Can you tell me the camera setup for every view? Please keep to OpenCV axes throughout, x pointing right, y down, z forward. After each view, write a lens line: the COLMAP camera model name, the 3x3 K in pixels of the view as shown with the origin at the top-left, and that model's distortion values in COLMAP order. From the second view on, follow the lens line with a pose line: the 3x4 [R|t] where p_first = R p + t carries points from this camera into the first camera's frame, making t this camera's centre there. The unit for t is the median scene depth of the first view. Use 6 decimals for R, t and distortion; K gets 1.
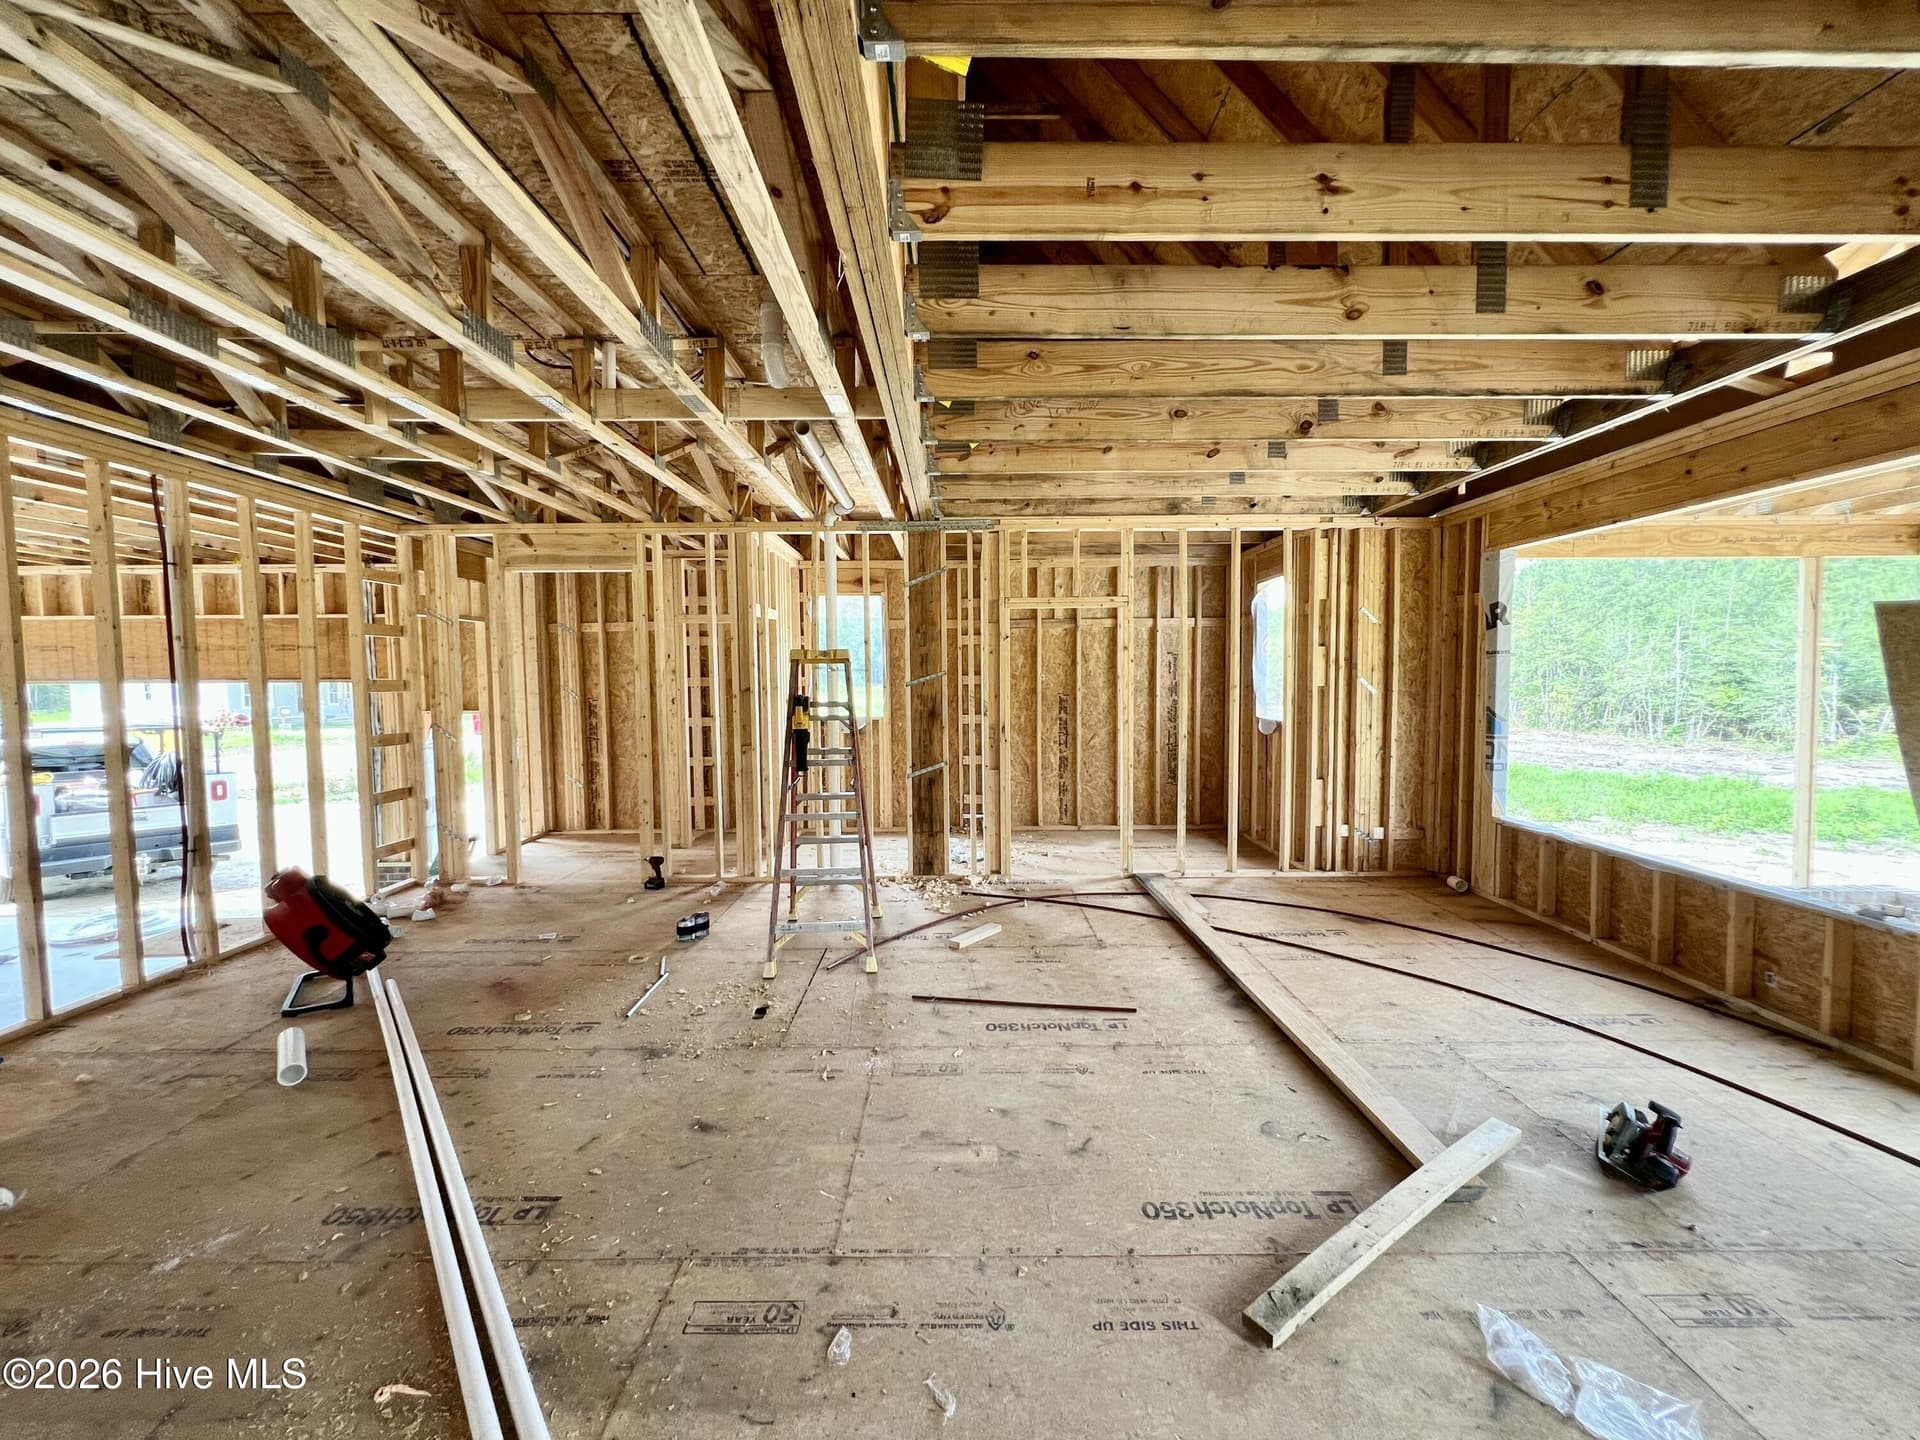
lens RADIAL K [[771.9, 0, 959.2], [0, 771.9, 723.4], [0, 0, 1]] dist [-0.000340, -0.000057]
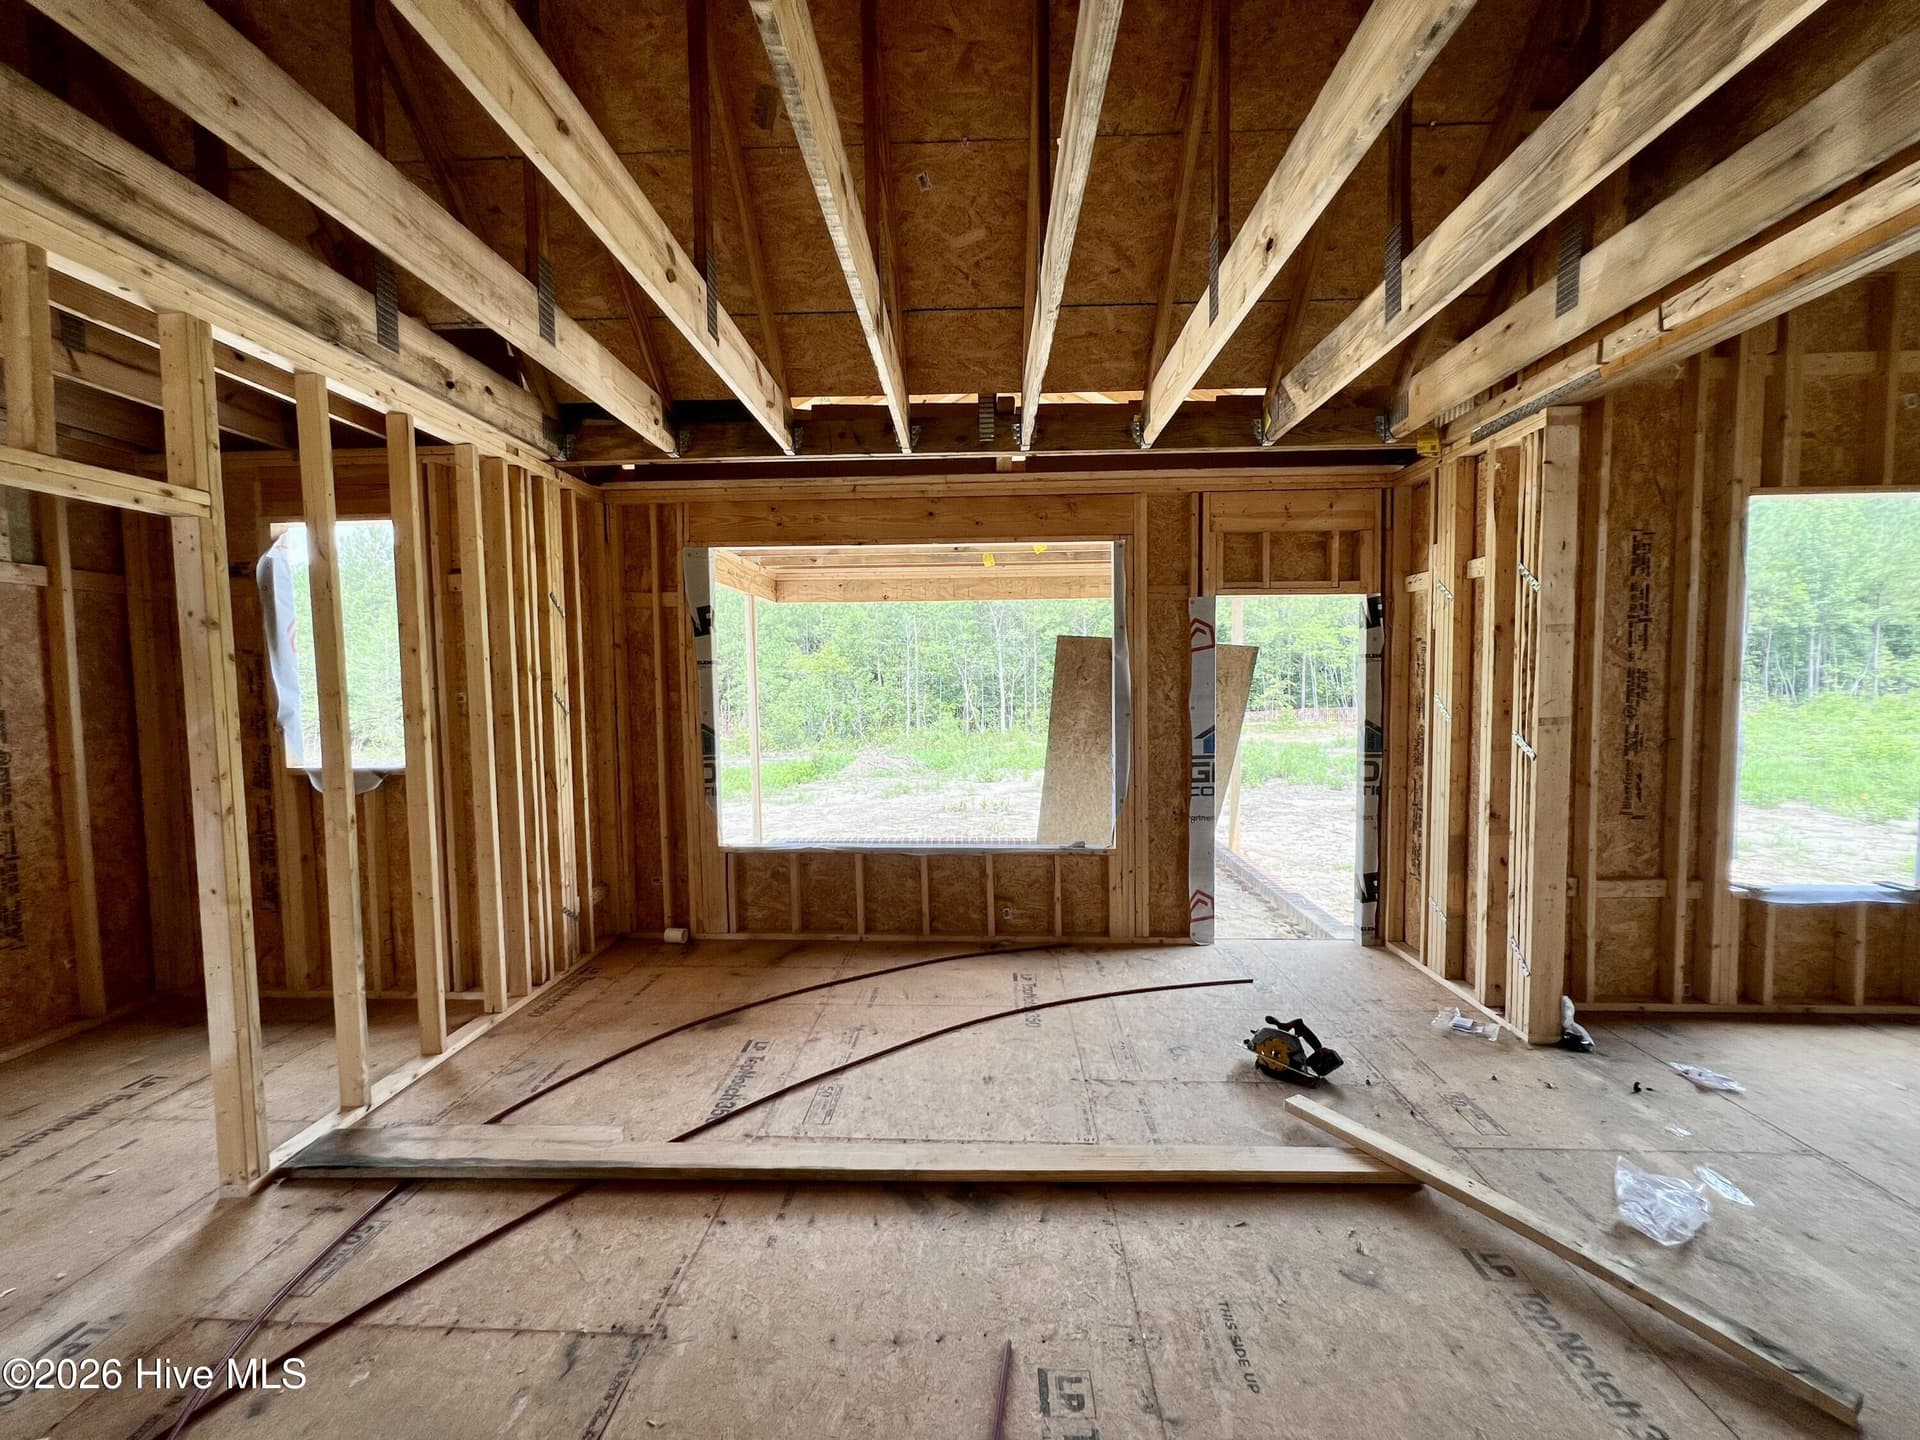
lens RADIAL K [[771.7, 0, 959.4], [0, 771.7, 722.6], [0, 0, 1]] dist [-0.002160, -0.000146]
pose [[0.046812, -0.049011, 0.997701, -0.174553], [0.070785, 0.996447, 0.045628, -0.042051], [-0.996393, 0.068486, 0.050115, 0.655818]]
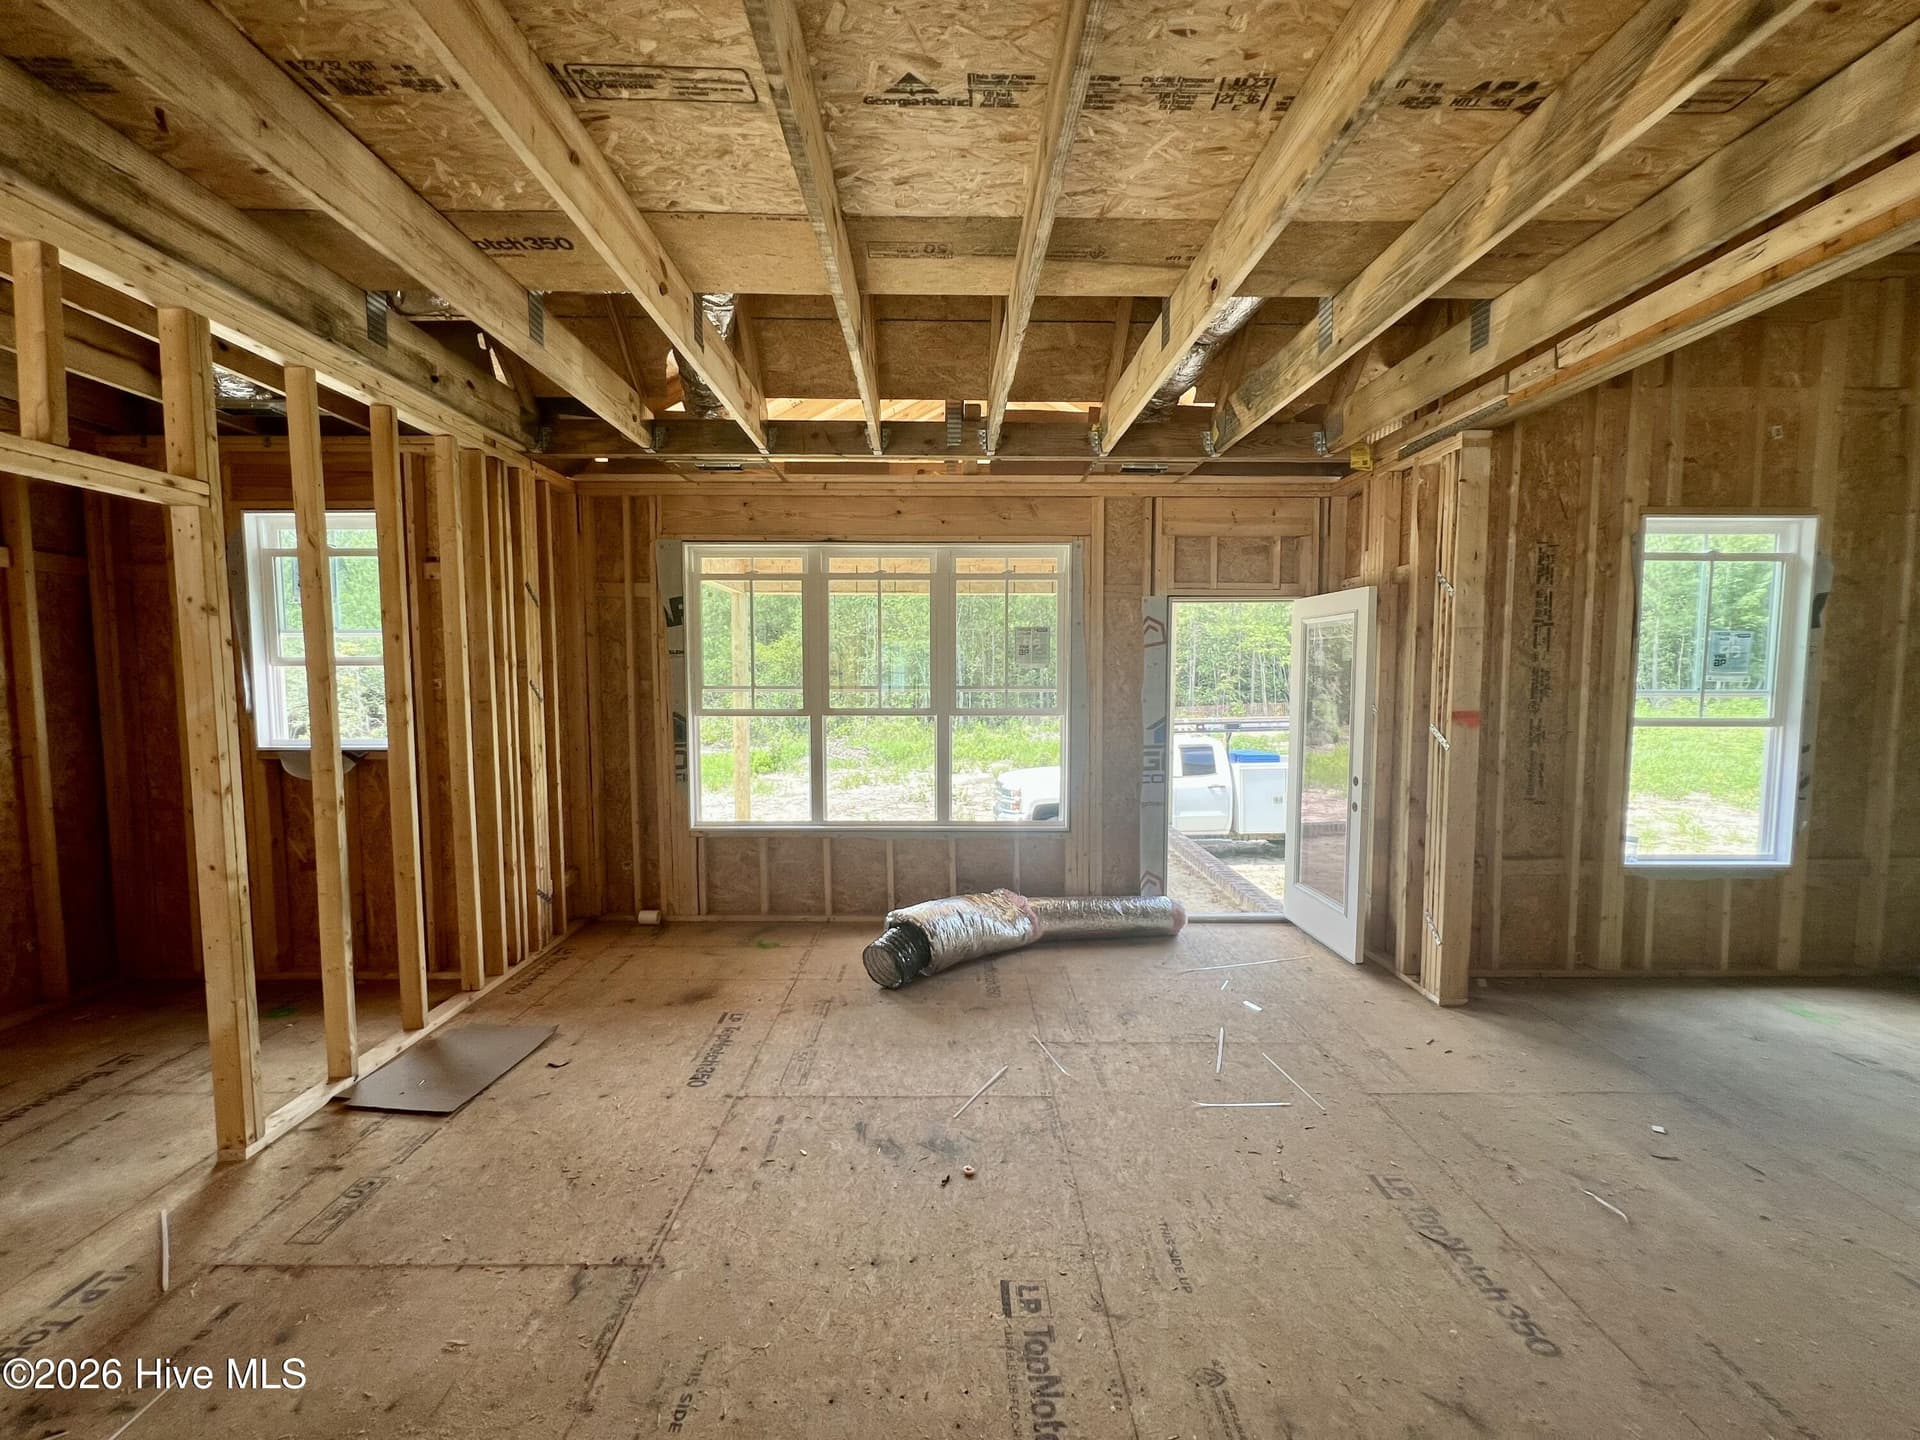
lens RADIAL K [[771.7, 0, 959.4], [0, 771.7, 722.6], [0, 0, 1]] dist [-0.002160, -0.000146]
pose [[-0.007484, -0.059100, 0.998224, -0.214691], [0.060330, 0.996407, 0.059445, -0.042187], [-0.998150, 0.060668, -0.003892, 0.662743]]
